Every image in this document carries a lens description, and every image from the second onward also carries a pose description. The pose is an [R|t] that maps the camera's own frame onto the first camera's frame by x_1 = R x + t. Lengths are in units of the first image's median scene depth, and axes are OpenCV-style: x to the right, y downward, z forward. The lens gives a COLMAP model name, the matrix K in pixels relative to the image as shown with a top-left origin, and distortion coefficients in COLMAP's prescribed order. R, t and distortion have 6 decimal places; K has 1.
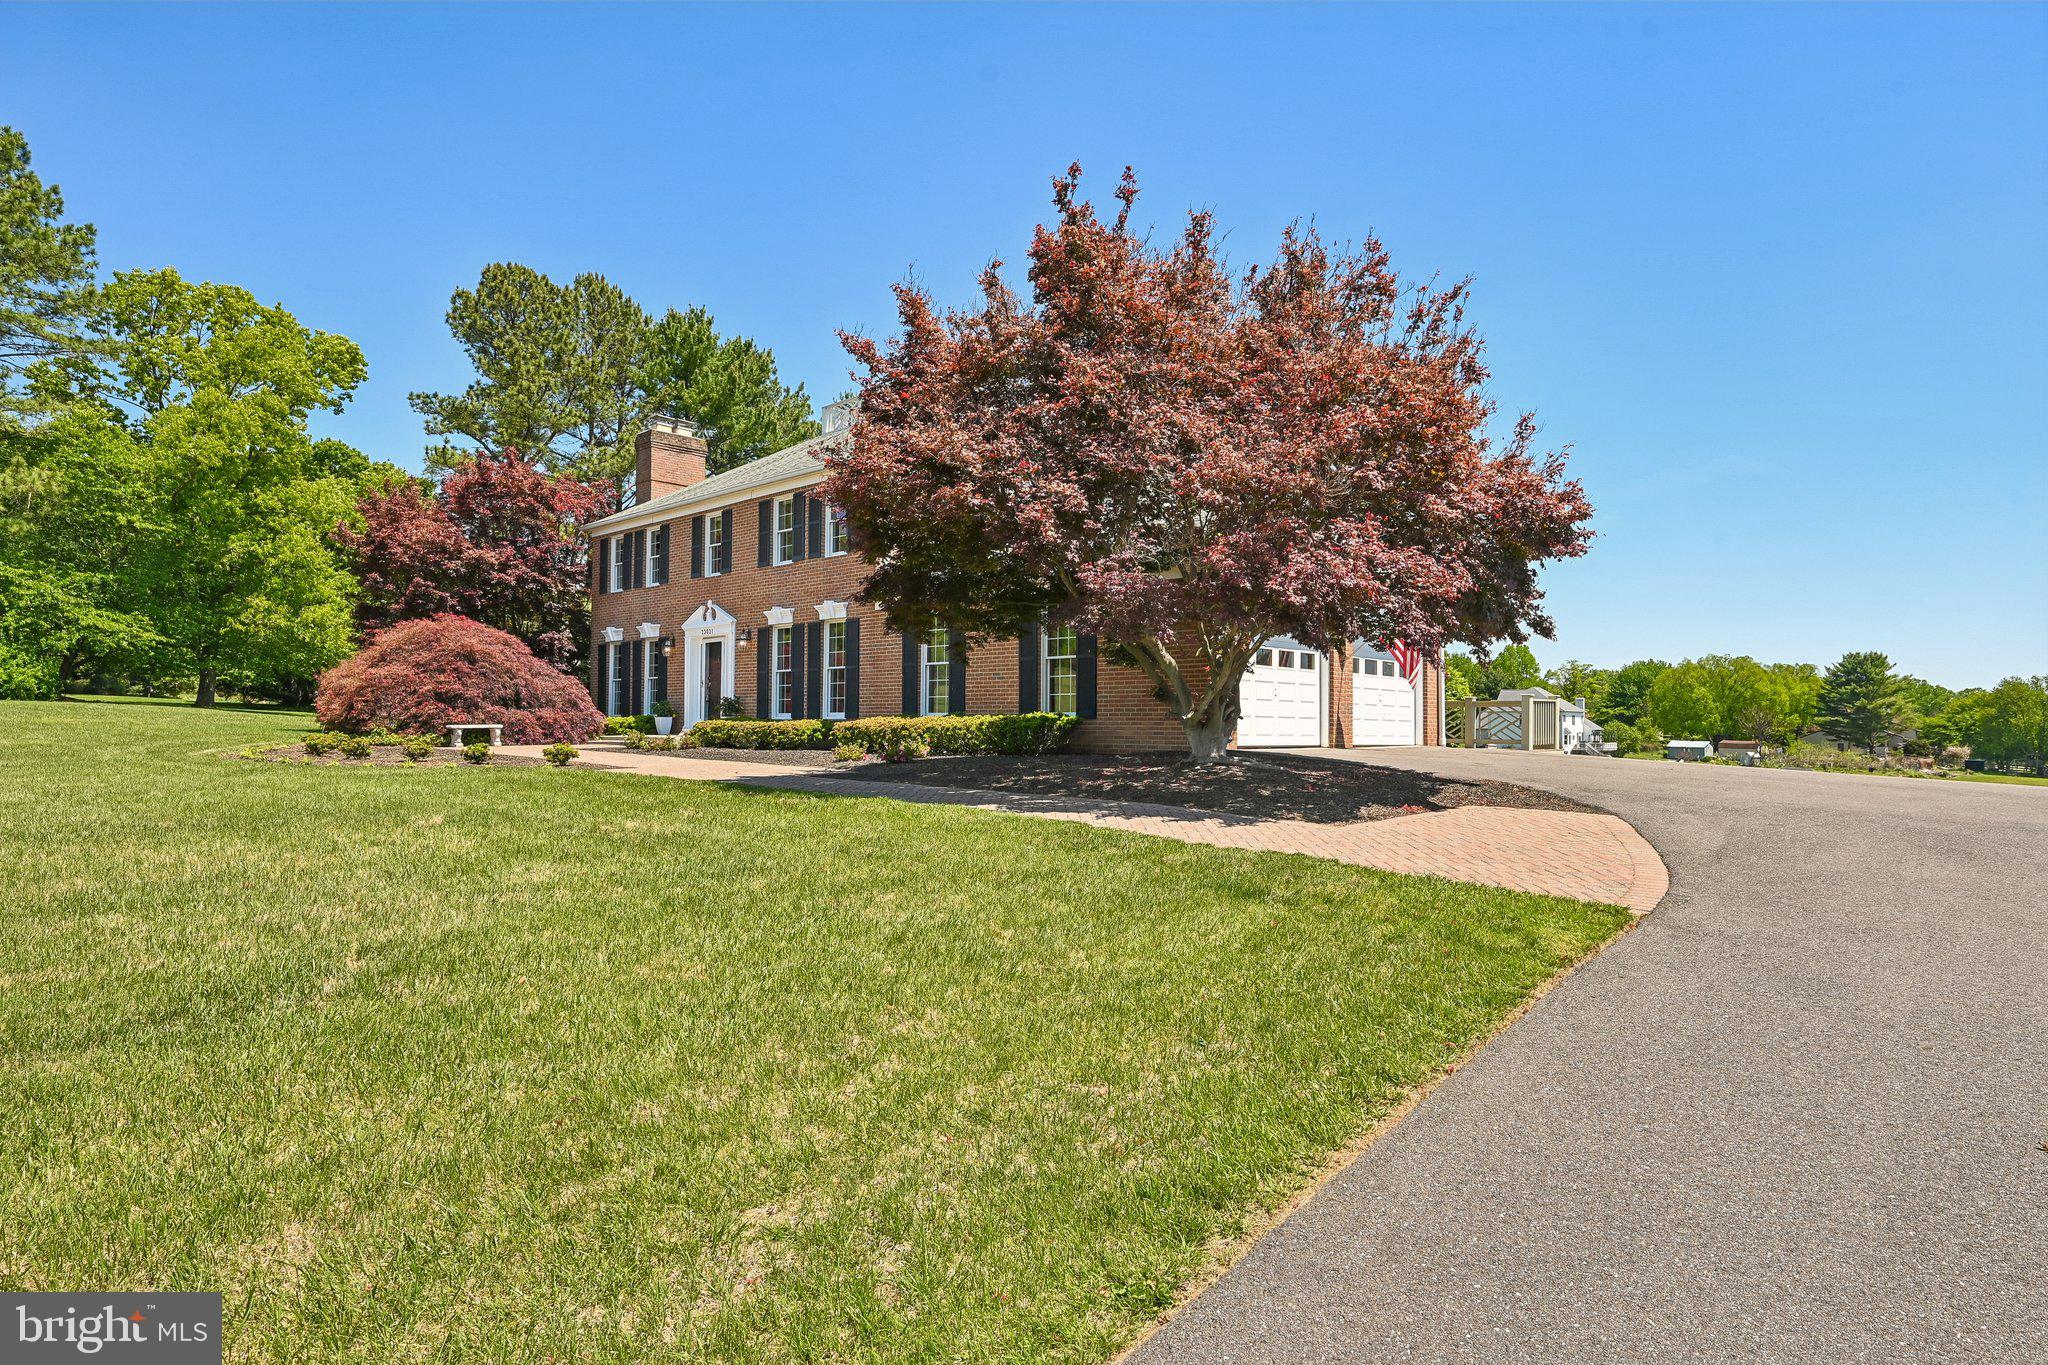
lens RADIAL K [[1166.7, 0, 1021.6], [0, 1166.7, 686.3], [0, 0, 1]] dist [-0.005756, 0.004355]
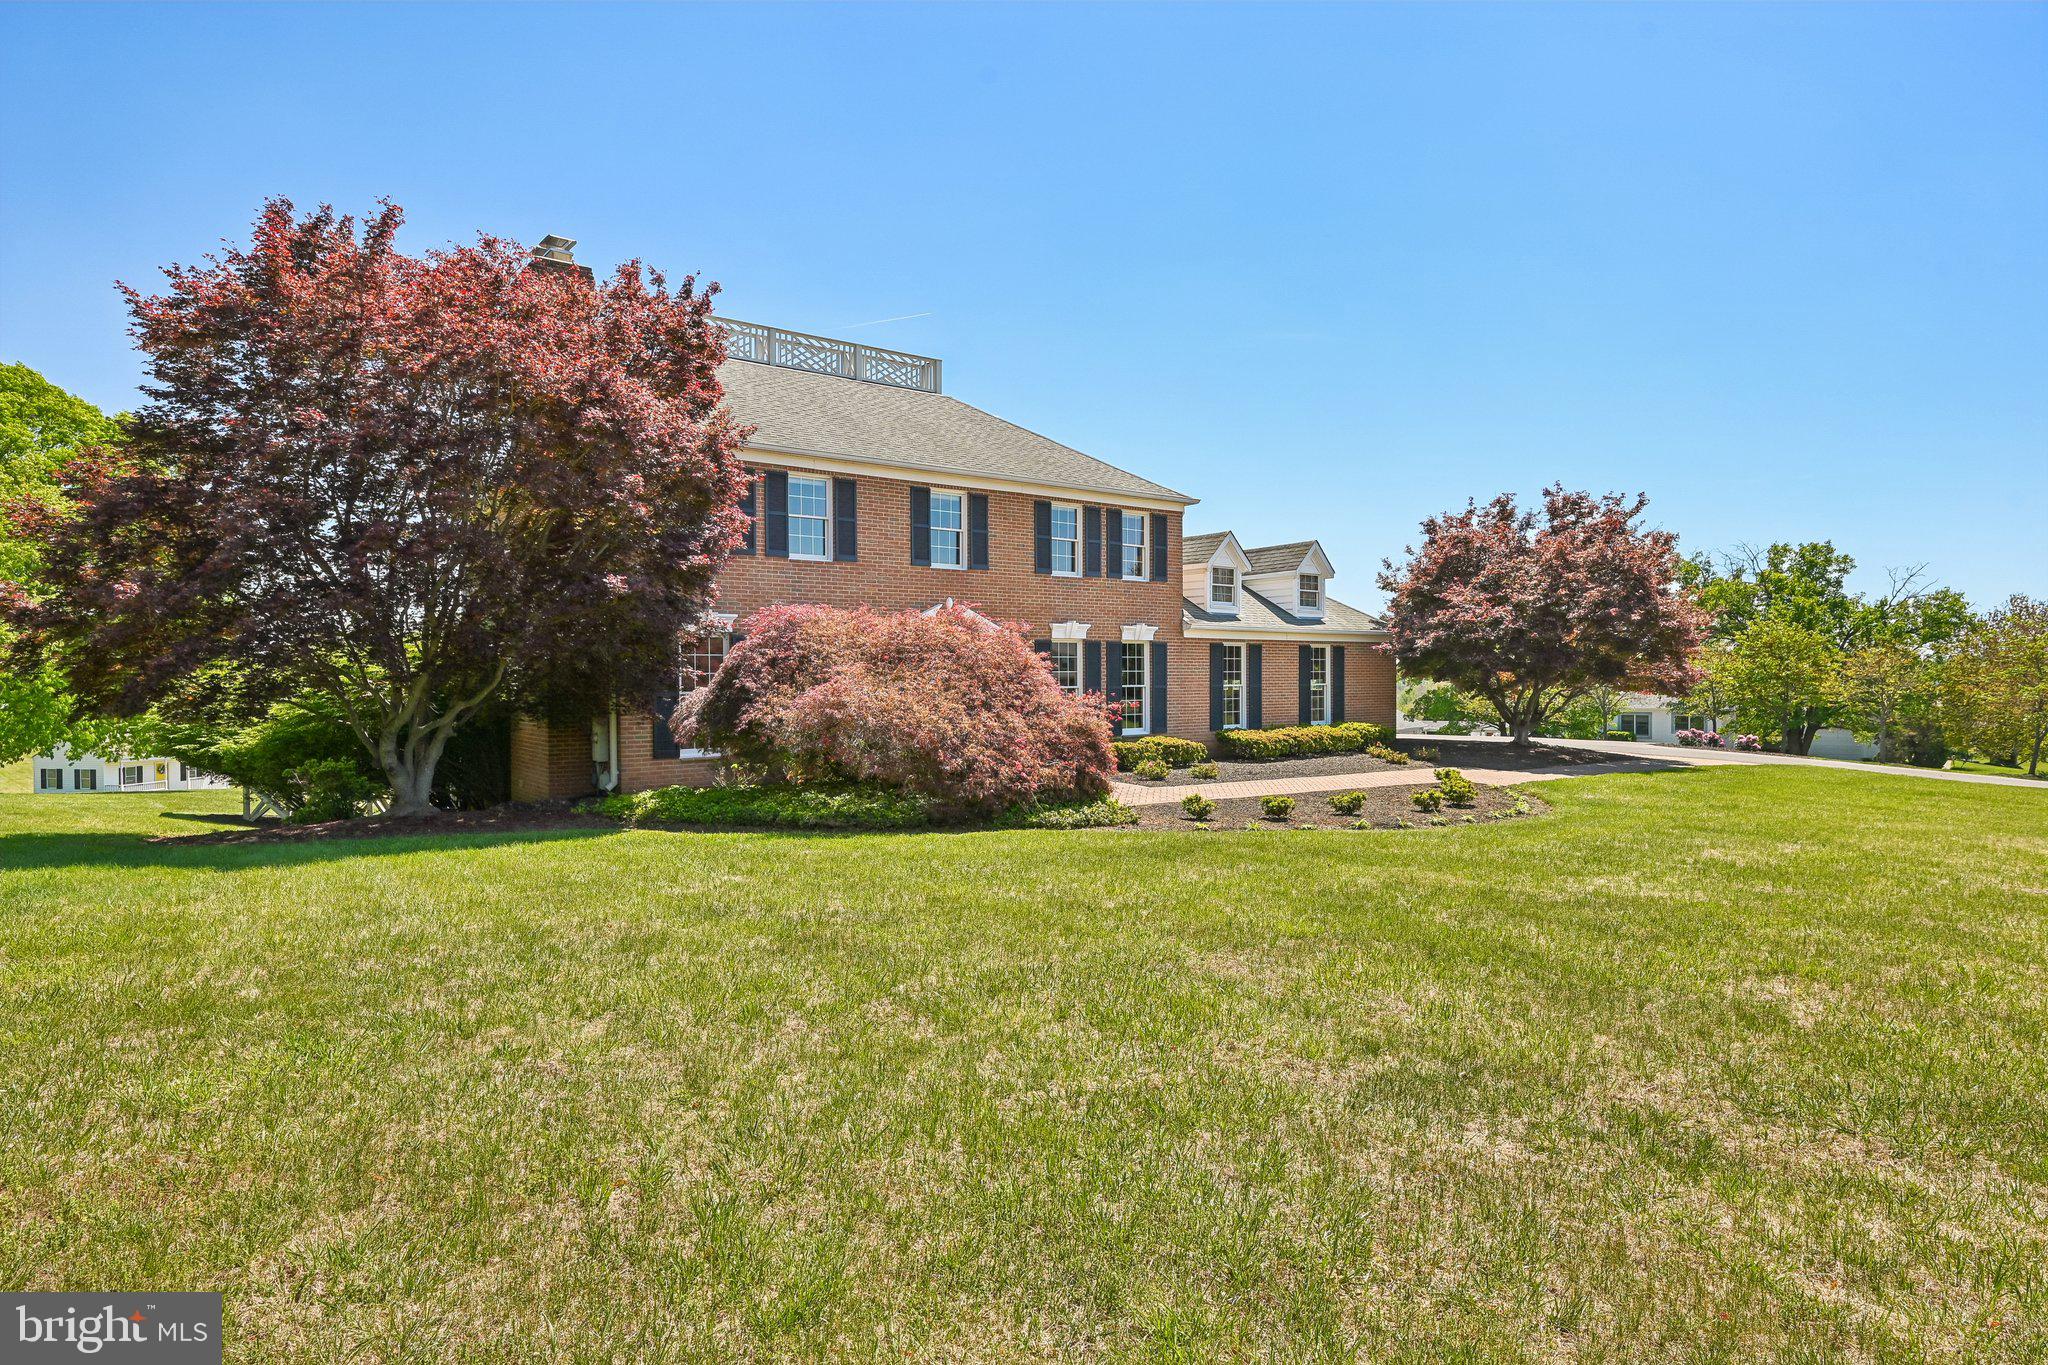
lens RADIAL K [[1135.9, 0, 1039.0], [0, 1135.9, 688.0], [0, 0, 1]] dist [0.006065, -0.000197]
pose [[0.123880, -0.018035, 0.992133, -1.064437], [-0.027985, 0.999374, 0.021661, -0.030710], [-0.991902, -0.030448, 0.123298, 0.852936]]
